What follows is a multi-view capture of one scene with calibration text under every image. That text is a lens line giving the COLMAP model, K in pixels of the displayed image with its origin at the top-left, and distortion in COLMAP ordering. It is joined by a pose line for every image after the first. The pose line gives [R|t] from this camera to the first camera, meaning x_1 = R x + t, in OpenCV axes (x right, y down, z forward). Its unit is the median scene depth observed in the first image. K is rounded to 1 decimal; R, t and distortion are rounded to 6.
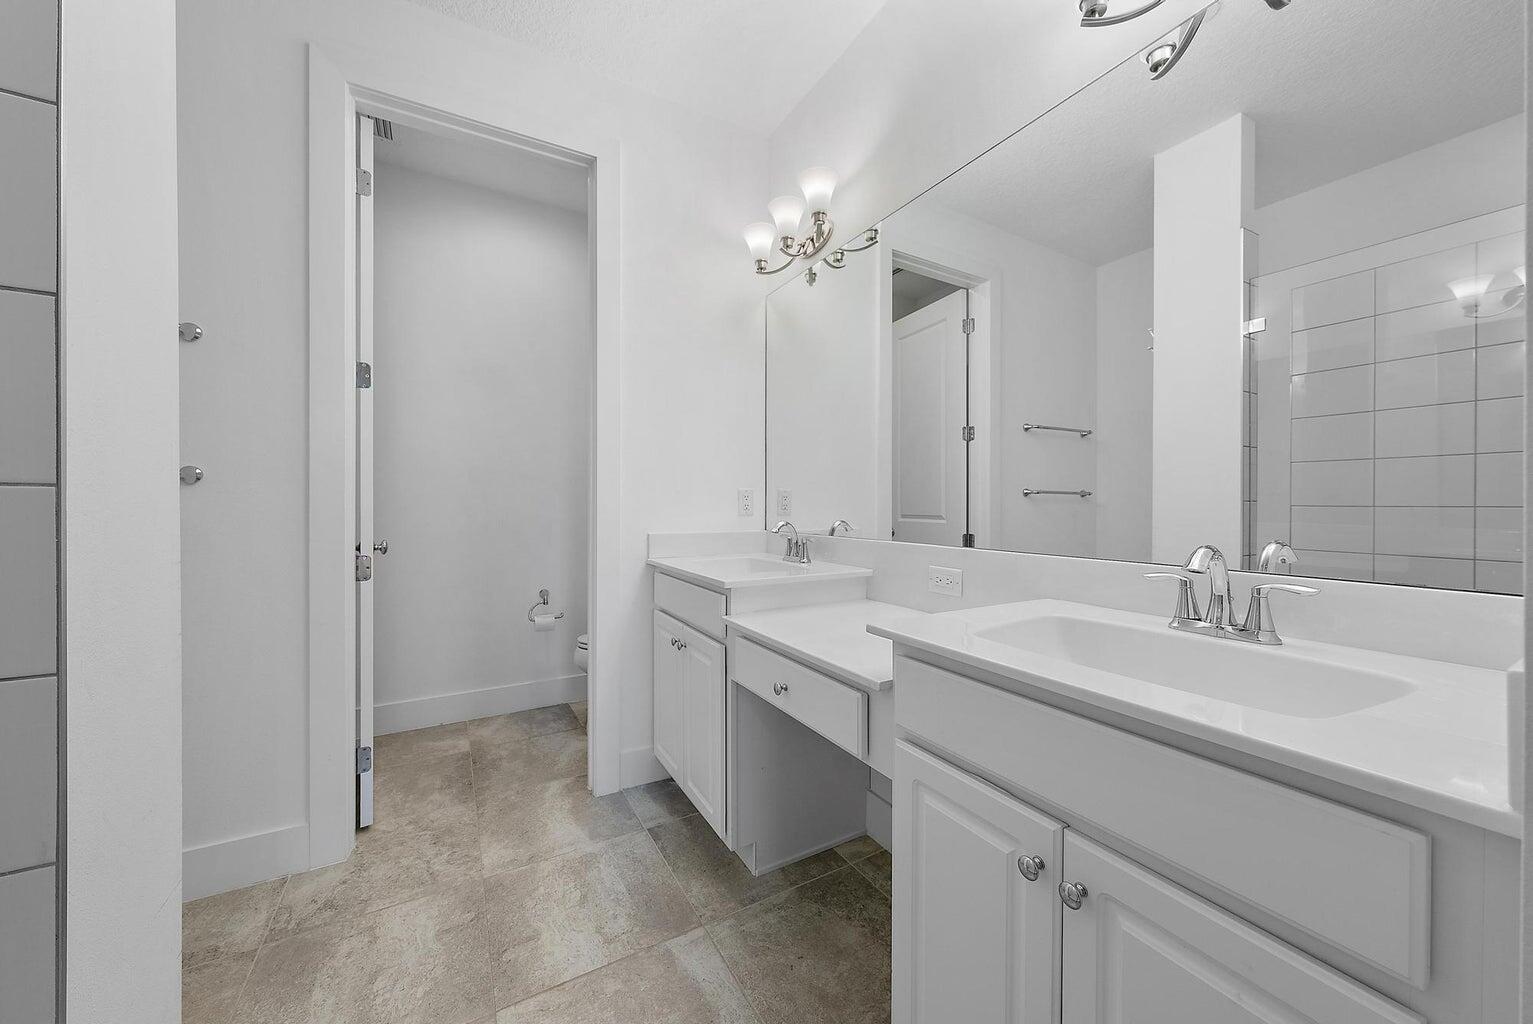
lens RADIAL K [[532.6, 0, 766.5], [0, 532.6, 512.0], [0, 0, 1]] dist [-0.000089, -0.000028]
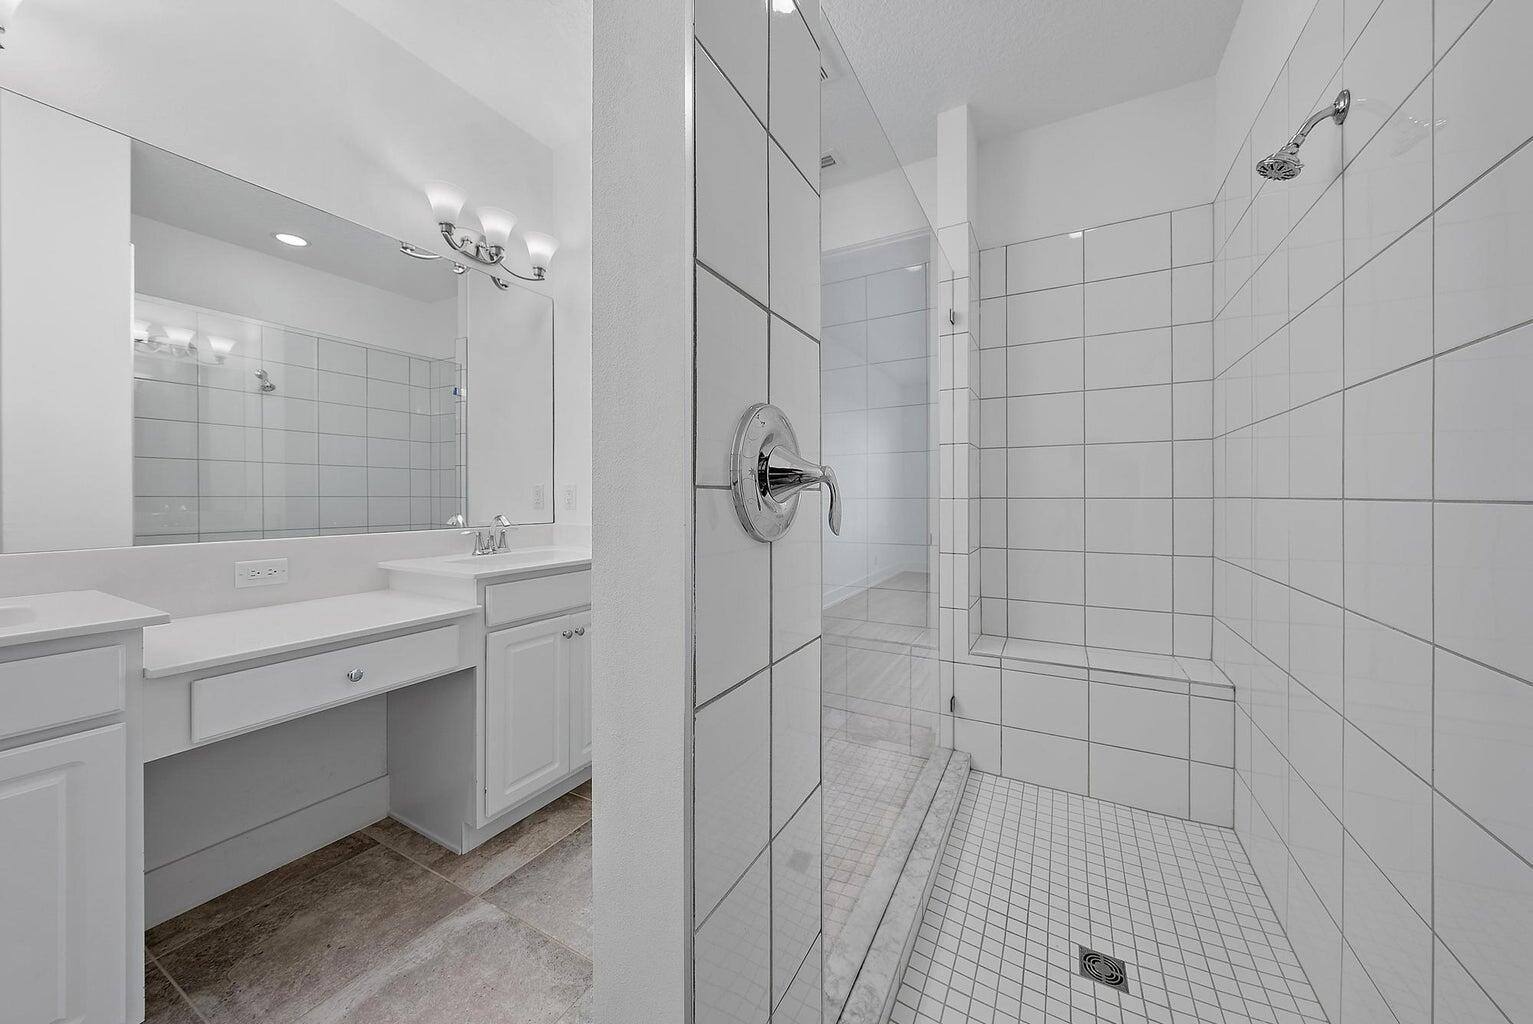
lens RADIAL K [[532.6, 0, 766.5], [0, 532.6, 512.0], [0, 0, 1]] dist [-0.000089, -0.000028]
pose [[-0.509229, -0.029269, 0.860133, -1.062965], [0.000799, 0.999405, 0.034481, -0.016560], [-0.860631, 0.018246, -0.508903, 0.694343]]
